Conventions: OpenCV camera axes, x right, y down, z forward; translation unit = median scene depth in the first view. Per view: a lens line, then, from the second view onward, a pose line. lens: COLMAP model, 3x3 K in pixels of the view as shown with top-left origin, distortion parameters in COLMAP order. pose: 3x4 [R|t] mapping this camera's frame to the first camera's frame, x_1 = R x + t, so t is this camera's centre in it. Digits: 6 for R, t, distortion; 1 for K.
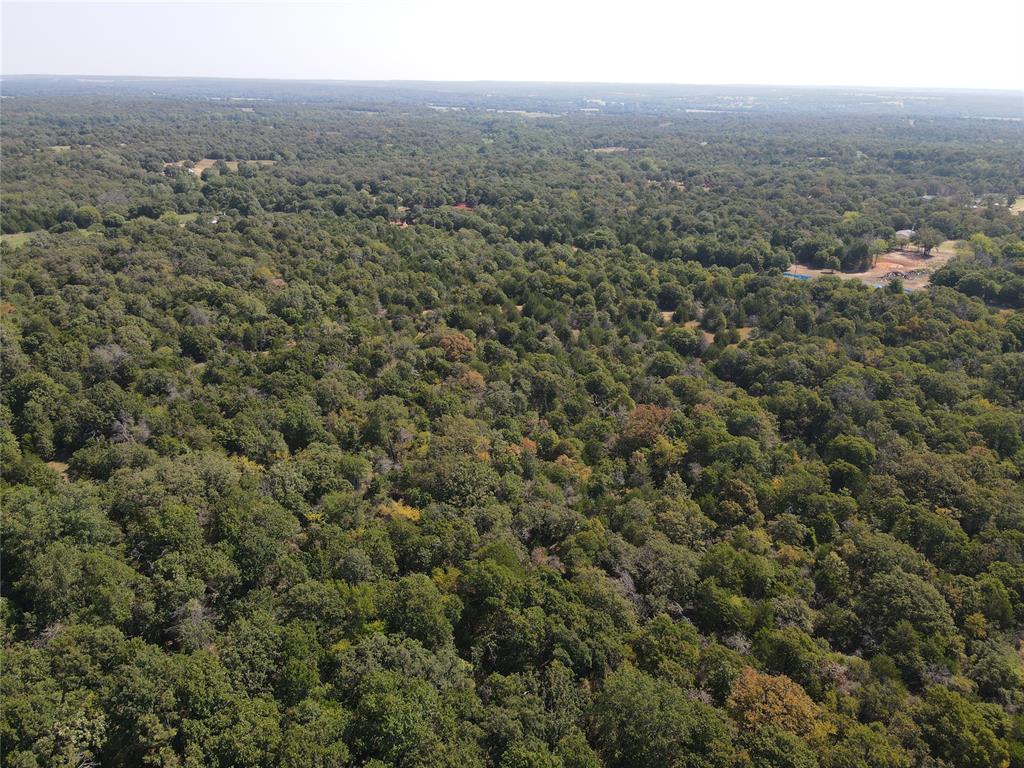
lens RADIAL K [[758.6, 0, 506.8], [0, 758.6, 381.2], [0, 0, 1]] dist [0.004636, 0.013095]
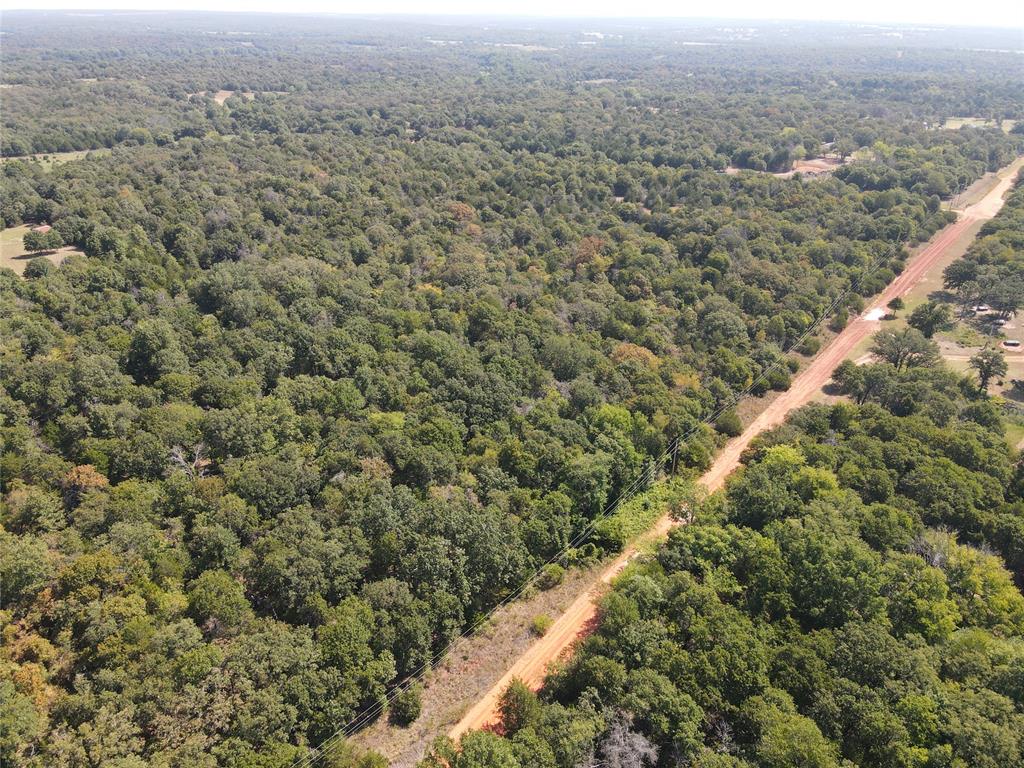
lens RADIAL K [[758.6, 0, 516.3], [0, 758.6, 385.9], [0, 0, 1]] dist [0.004636, 0.013095]
pose [[0.999898, -0.009632, 0.010518, 0.011470], [0.008767, 0.996802, 0.079432, 0.109612], [-0.011249, -0.079332, 0.996785, -0.284853]]
